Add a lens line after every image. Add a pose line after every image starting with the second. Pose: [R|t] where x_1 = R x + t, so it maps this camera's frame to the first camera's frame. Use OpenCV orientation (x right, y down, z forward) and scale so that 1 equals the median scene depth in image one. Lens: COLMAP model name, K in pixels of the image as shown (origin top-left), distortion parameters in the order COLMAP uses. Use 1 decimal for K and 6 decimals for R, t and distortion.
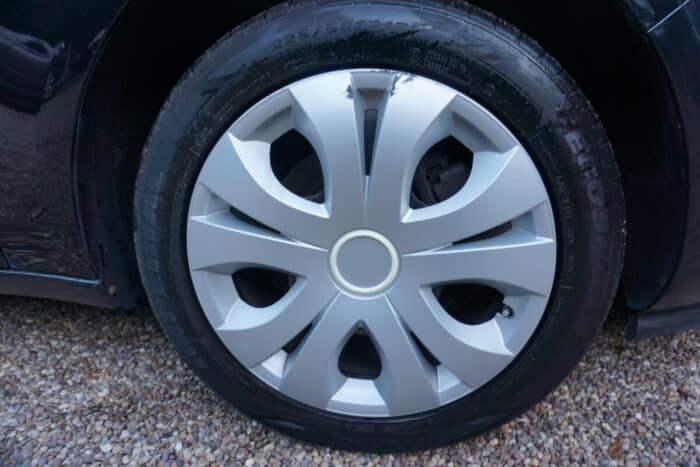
lens RADIAL K [[471.3, 0, 348.5], [0, 471.3, 230.2], [0, 0, 1]] dist [-0.022700, 0.004534]
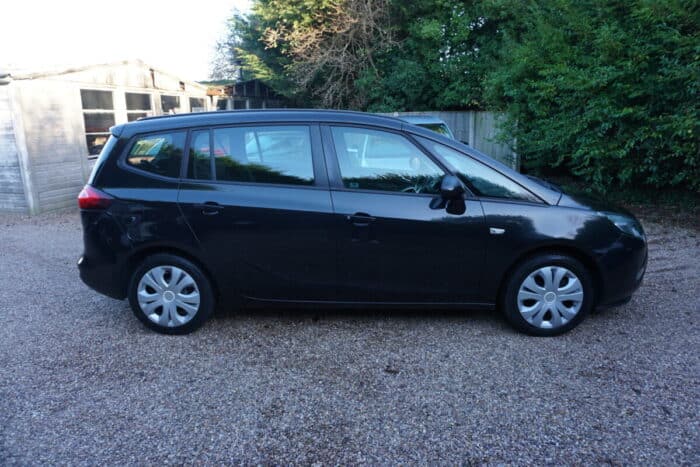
lens RADIAL K [[471.3, 0, 348.5], [0, 471.3, 230.2], [0, 0, 1]] dist [-0.022700, 0.004534]
pose [[0.995962, -0.026425, 0.085800, -2.631772], [0.033550, 0.996010, -0.082692, -0.328193], [-0.083272, 0.085237, 0.992875, -4.126765]]
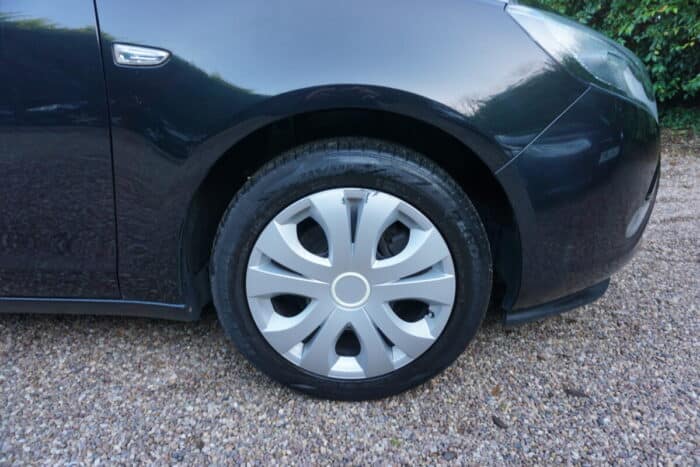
lens RADIAL K [[471.3, 0, 348.5], [0, 471.3, 230.2], [0, 0, 1]] dist [-0.022700, 0.004534]
pose [[0.994141, -0.021762, 0.105882, -0.145714], [0.019974, 0.999640, 0.017922, -0.174601], [-0.106234, -0.015702, 0.994217, -0.694871]]
